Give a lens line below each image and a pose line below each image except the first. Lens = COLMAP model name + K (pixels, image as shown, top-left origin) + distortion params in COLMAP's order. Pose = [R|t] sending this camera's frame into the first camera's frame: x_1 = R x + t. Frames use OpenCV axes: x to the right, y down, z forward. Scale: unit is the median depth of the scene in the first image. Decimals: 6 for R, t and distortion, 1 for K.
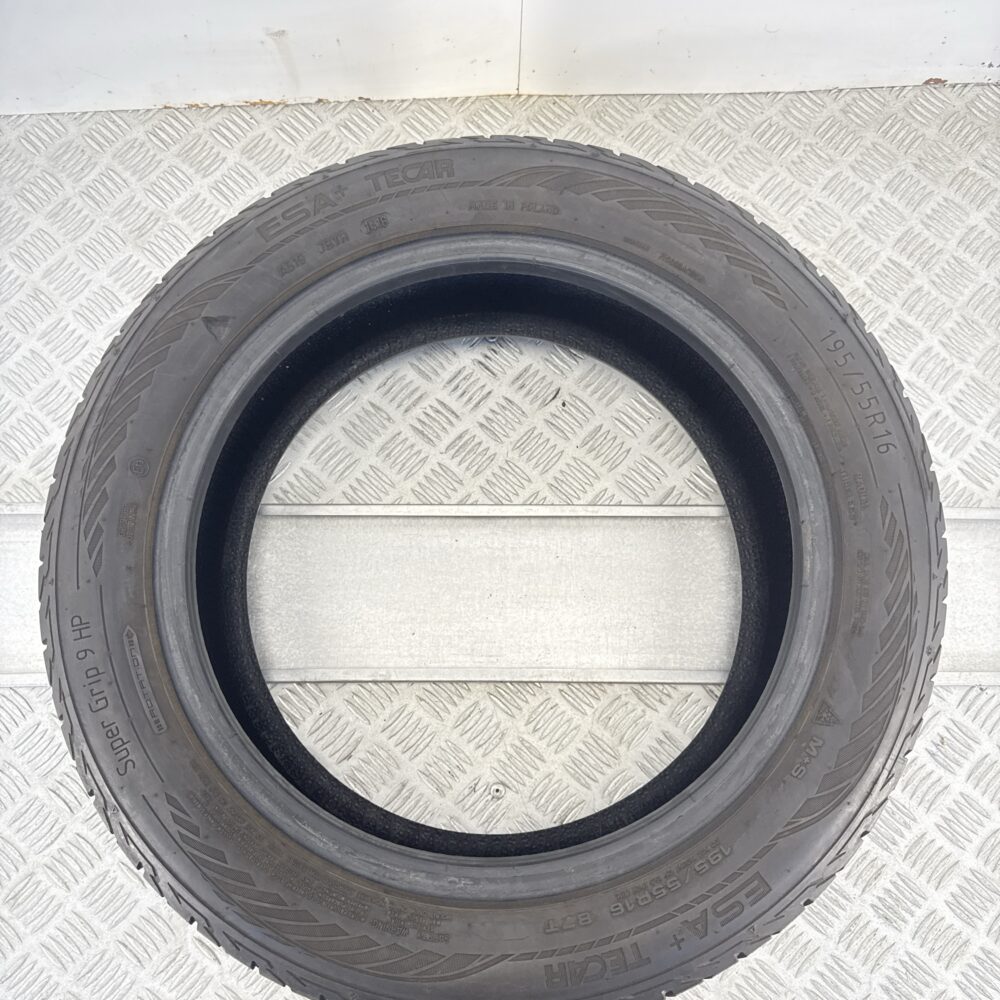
lens RADIAL K [[933.0, 0, 500.0], [0, 933.0, 500.0], [0, 0, 1]] dist [0.115459, -0.239884]
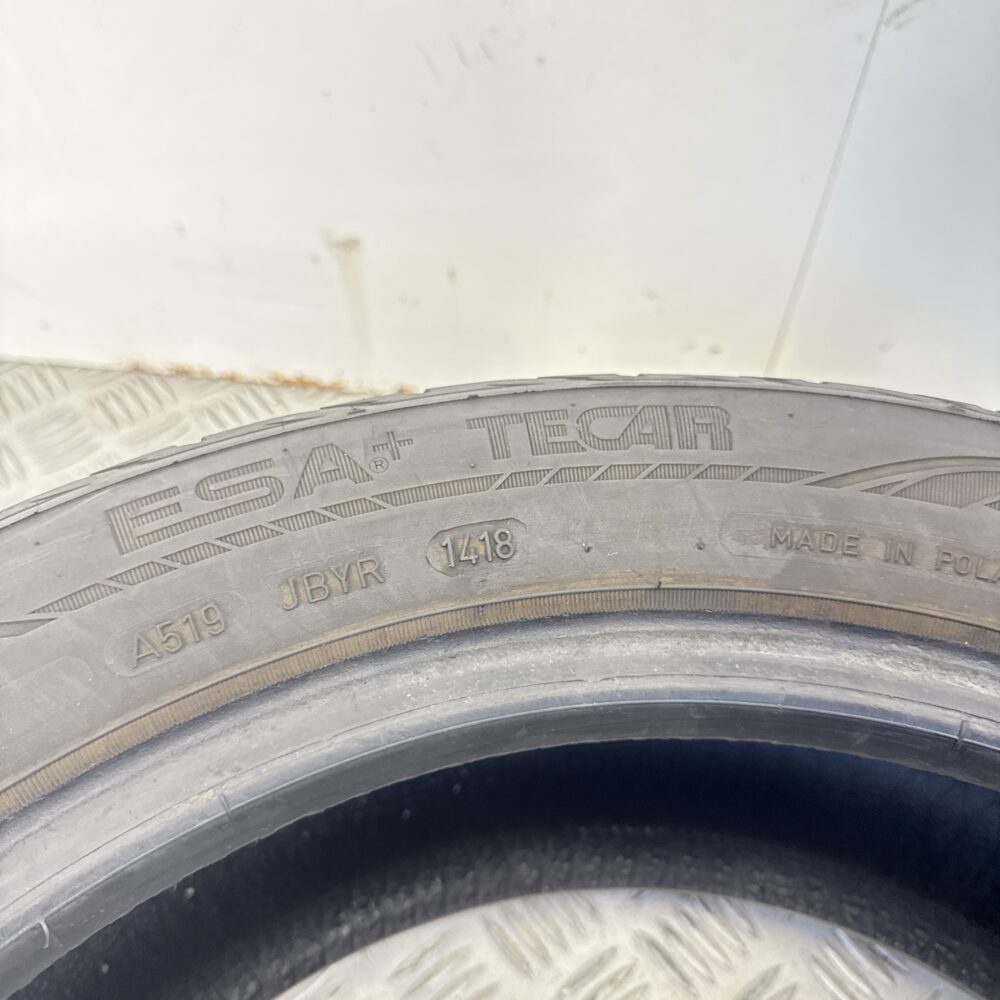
lens RADIAL K [[933.0, 0, 500.0], [0, 933.0, 500.0], [0, 0, 1]] dist [0.115459, -0.239884]
pose [[0.988455, 0.123573, -0.087676, -0.081060], [-0.149521, 0.889162, -0.432474, -0.140943], [0.024516, 0.440590, 0.897373, 0.583062]]
